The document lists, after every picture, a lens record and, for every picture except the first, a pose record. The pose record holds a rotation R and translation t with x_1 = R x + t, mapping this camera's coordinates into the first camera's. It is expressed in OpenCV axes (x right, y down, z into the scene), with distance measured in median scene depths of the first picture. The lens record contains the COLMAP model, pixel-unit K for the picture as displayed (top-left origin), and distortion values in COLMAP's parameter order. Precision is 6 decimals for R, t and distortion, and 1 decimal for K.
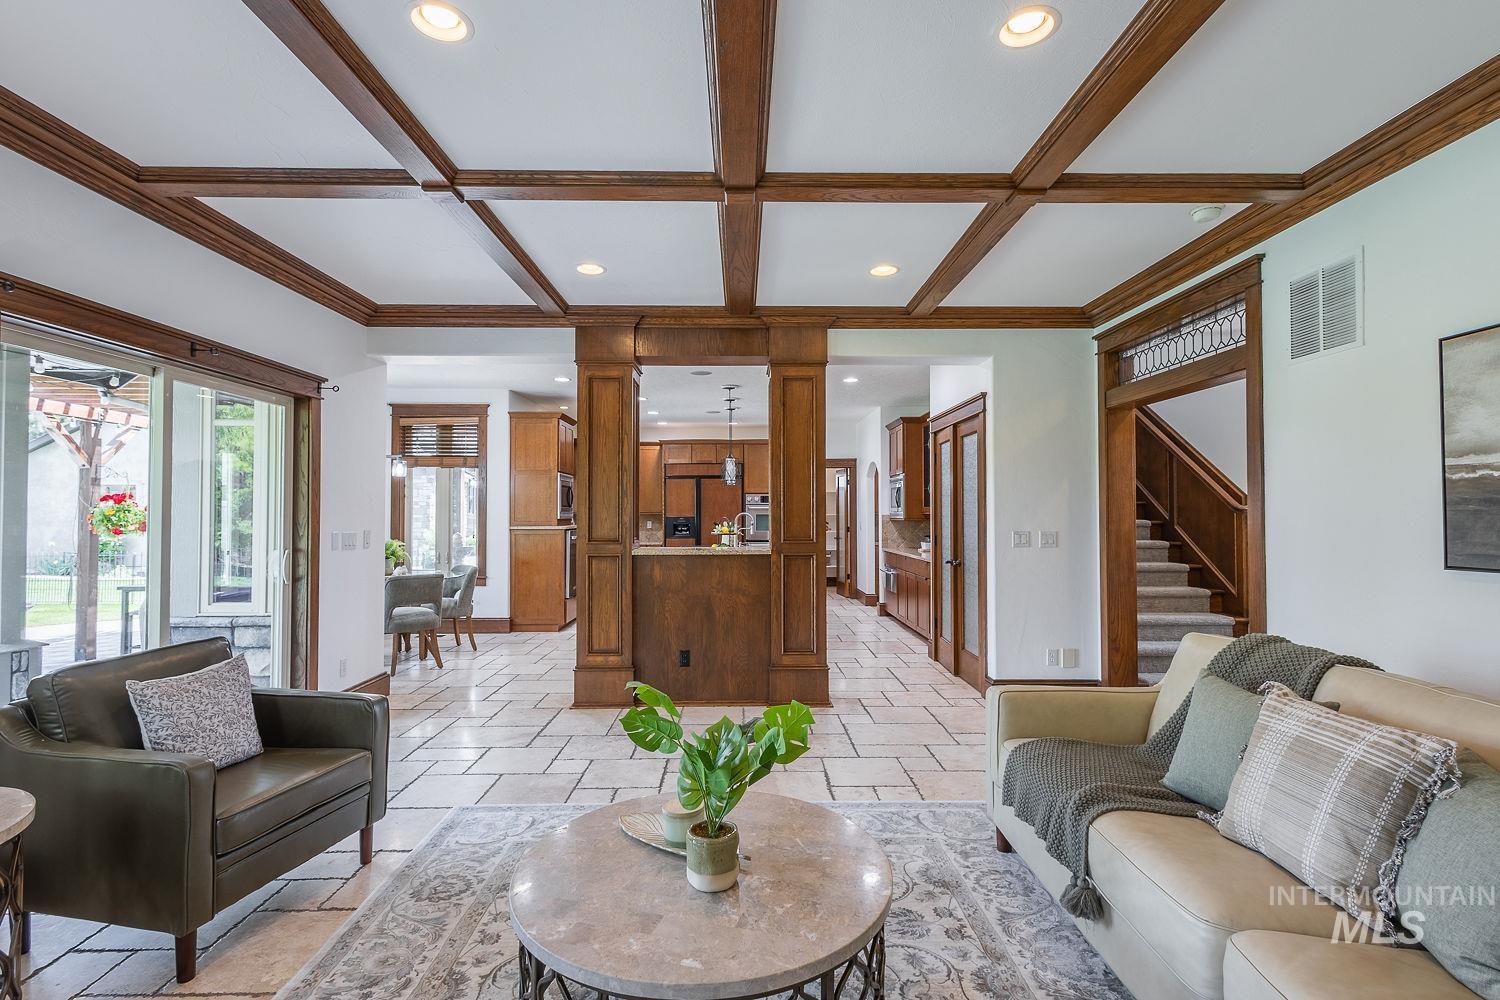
lens RADIAL K [[700.7, 0, 738.3], [0, 700.7, 505.4], [0, 0, 1]] dist [0.013556, -0.004188]
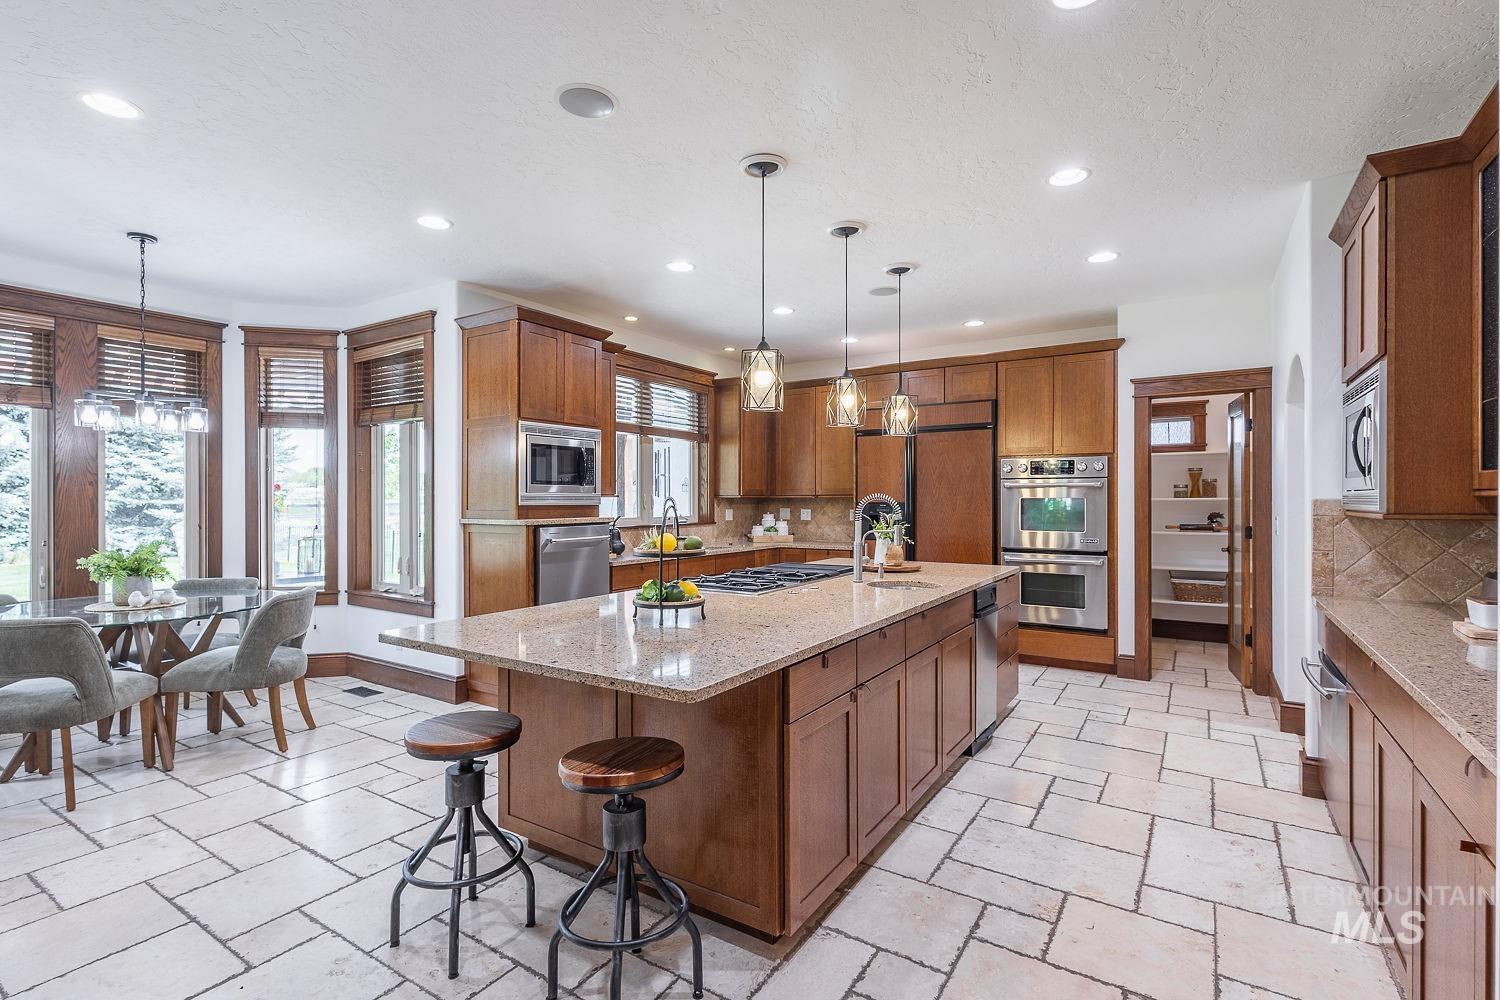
lens RADIAL K [[700.7, 0, 744.4], [0, 700.7, 499.3], [0, 0, 1]] dist [0.013556, -0.004188]
pose [[0.844726, 0.000313, -0.535199, 0.165822], [0.006787, 0.999913, 0.011297, 0.008219], [0.535156, -0.013176, 0.844651, 0.599311]]
